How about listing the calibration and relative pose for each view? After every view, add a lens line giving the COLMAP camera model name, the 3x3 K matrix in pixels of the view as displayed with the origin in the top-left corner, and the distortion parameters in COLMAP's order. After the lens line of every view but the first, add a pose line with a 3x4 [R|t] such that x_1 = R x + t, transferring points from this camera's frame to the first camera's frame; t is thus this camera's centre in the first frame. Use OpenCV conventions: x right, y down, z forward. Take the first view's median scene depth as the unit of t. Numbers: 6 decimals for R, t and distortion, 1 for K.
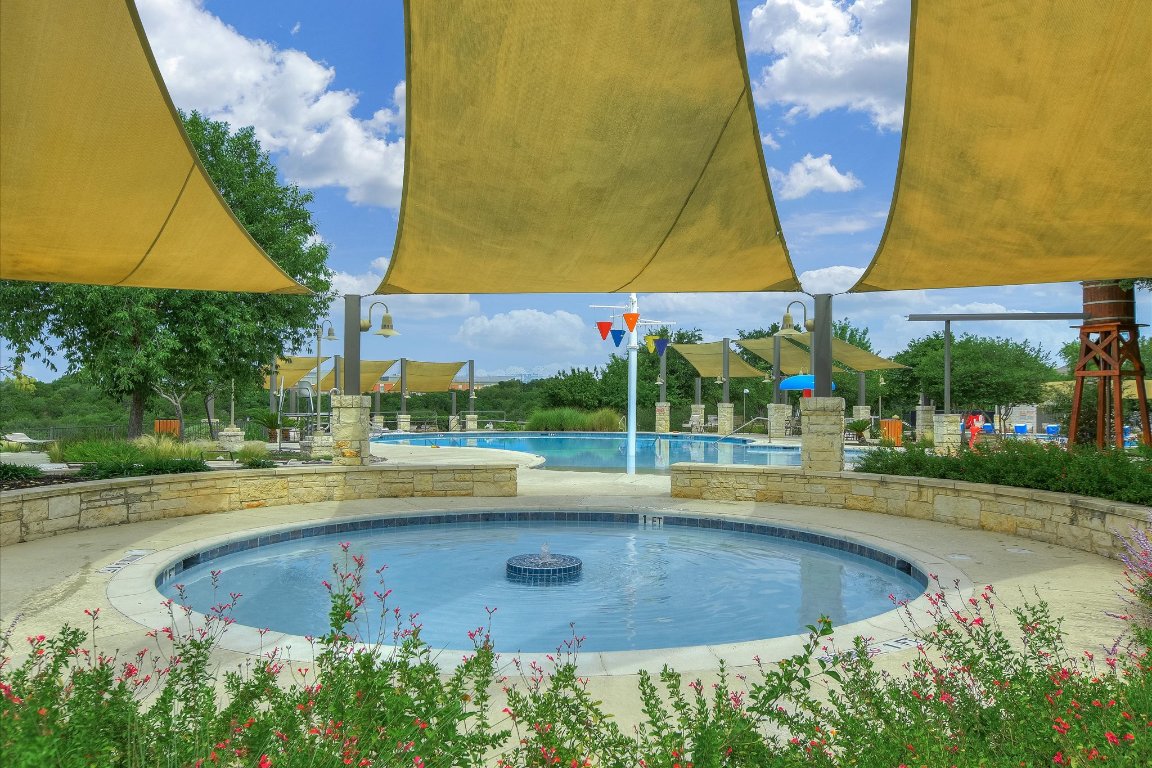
lens RADIAL K [[1027.8, 0, 576.0], [0, 1027.8, 384.0], [0, 0, 1]] dist [-0.145902, 0.122231]
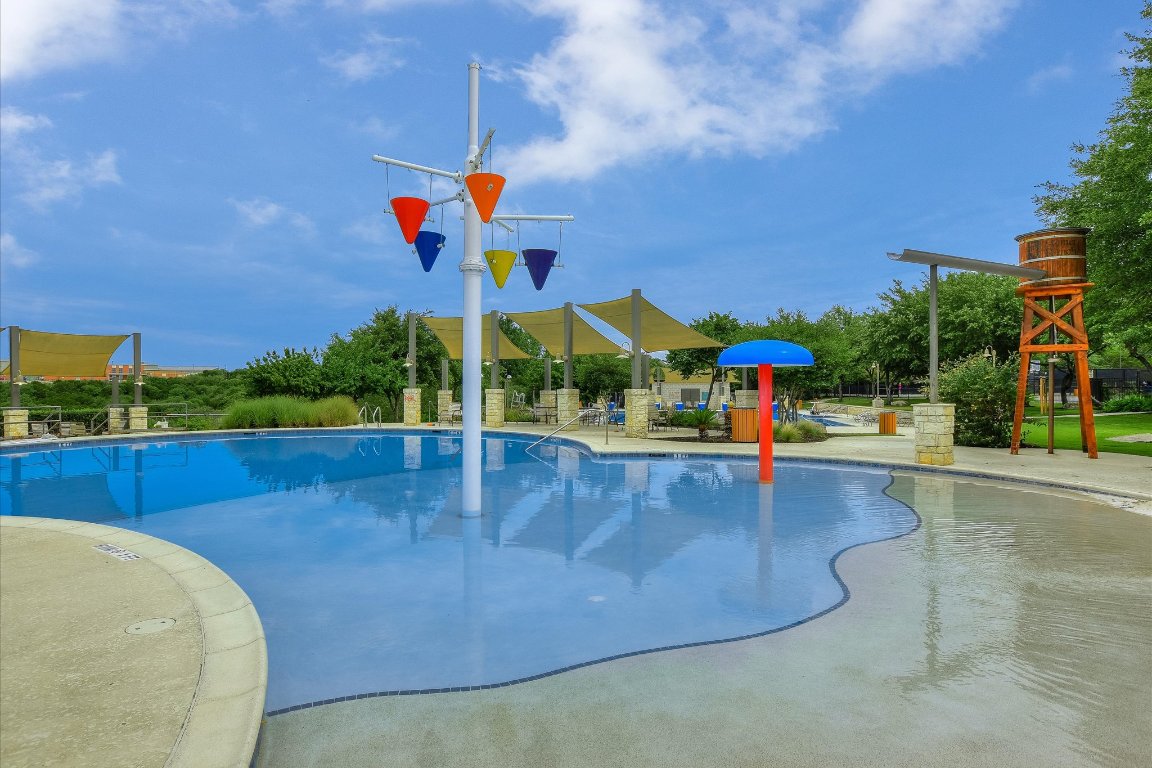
lens RADIAL K [[586.5, 0, 576.0], [0, 586.5, 384.0], [0, 0, 1]] dist [-0.021073, -0.000076]
pose [[0.886013, -0.006854, 0.463609, -0.015450], [-0.000035, 0.999890, 0.014849, 0.006873], [-0.463660, -0.013172, 0.885915, 0.481838]]
